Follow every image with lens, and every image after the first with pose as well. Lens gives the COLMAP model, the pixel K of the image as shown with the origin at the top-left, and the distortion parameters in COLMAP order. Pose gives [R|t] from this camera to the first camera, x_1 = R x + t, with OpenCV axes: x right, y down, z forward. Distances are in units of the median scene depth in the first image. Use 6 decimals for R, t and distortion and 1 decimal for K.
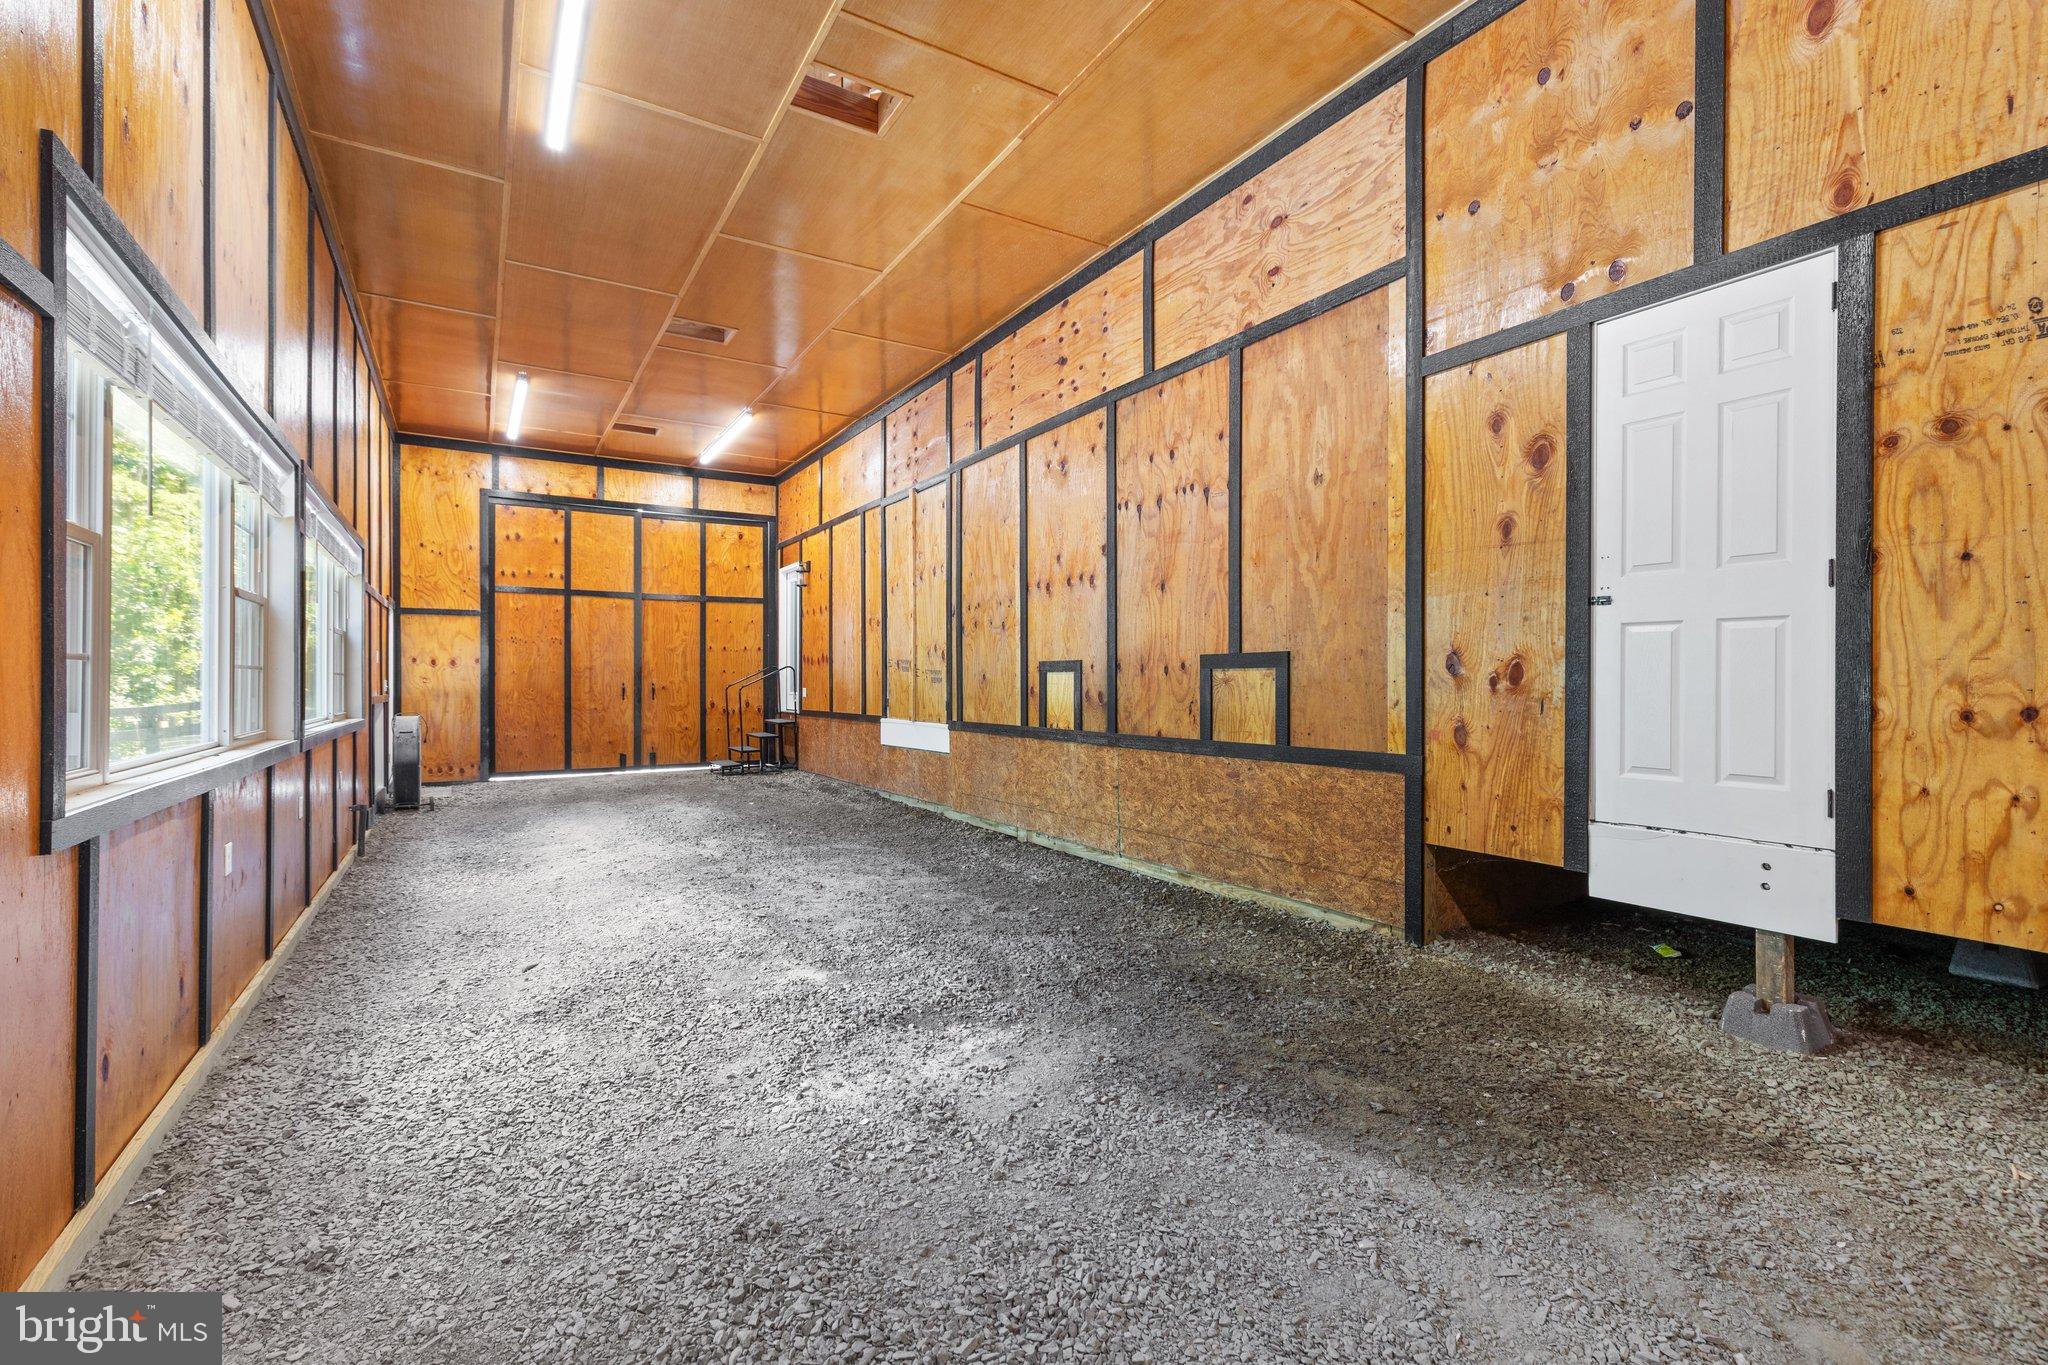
lens RADIAL K [[930.9, 0, 1030.9], [0, 930.9, 682.3], [0, 0, 1]] dist [0.004670, 0.000362]
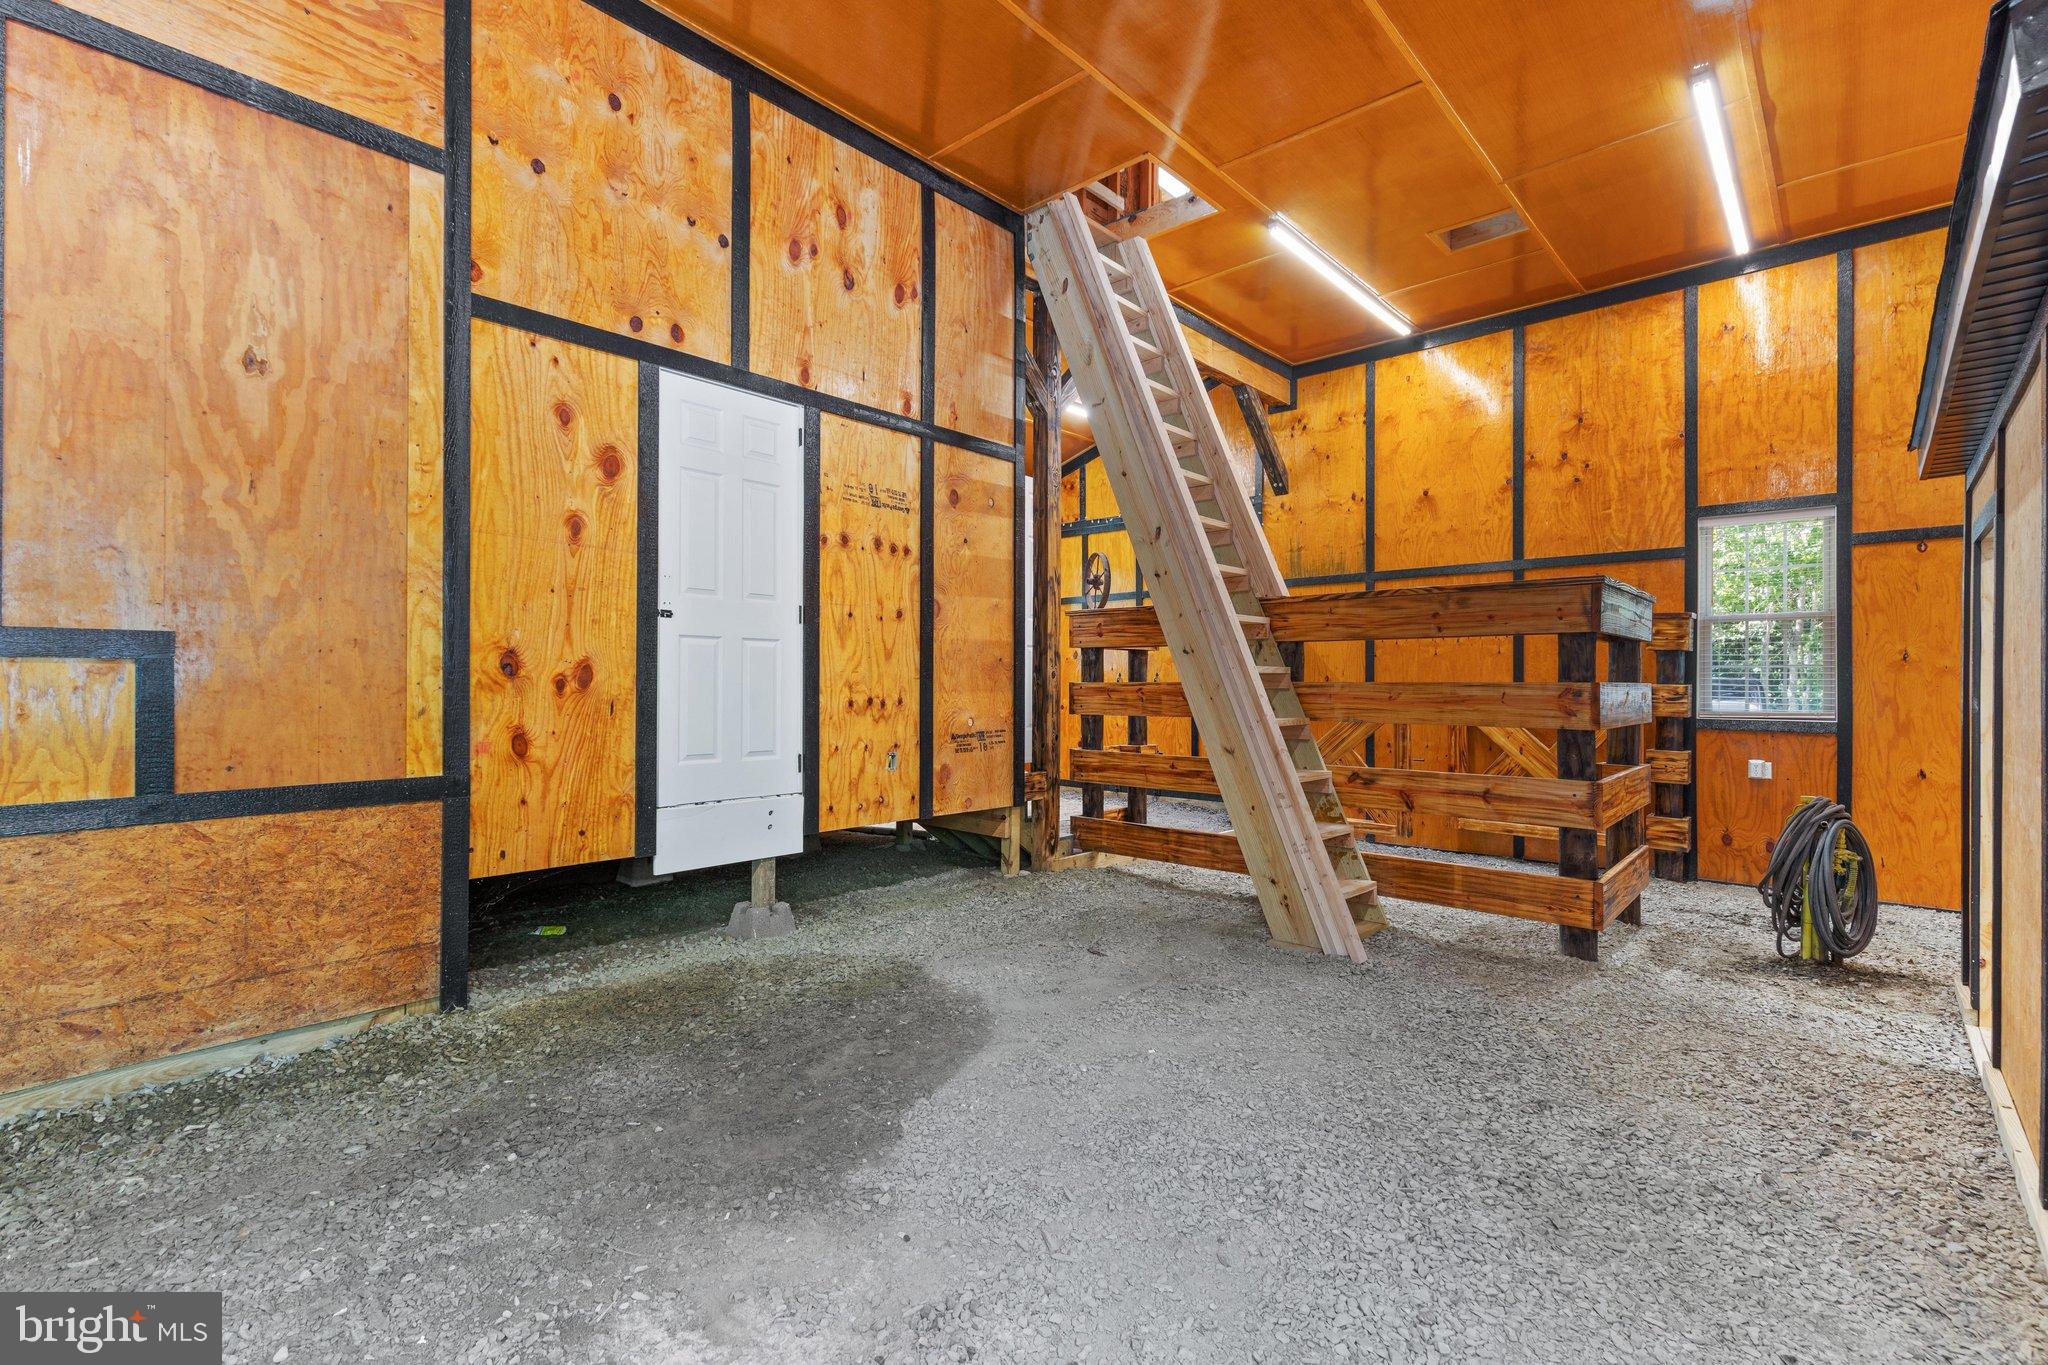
lens RADIAL K [[930.9, 0, 1028.3], [0, 930.9, 685.3], [0, 0, 1]] dist [0.004670, 0.000362]
pose [[-0.299879, 0.000165, 0.953977, -0.579740], [0.000420, 1.000000, -0.000041, 0.000811], [-0.953977, 0.000388, -0.299879, 0.870192]]
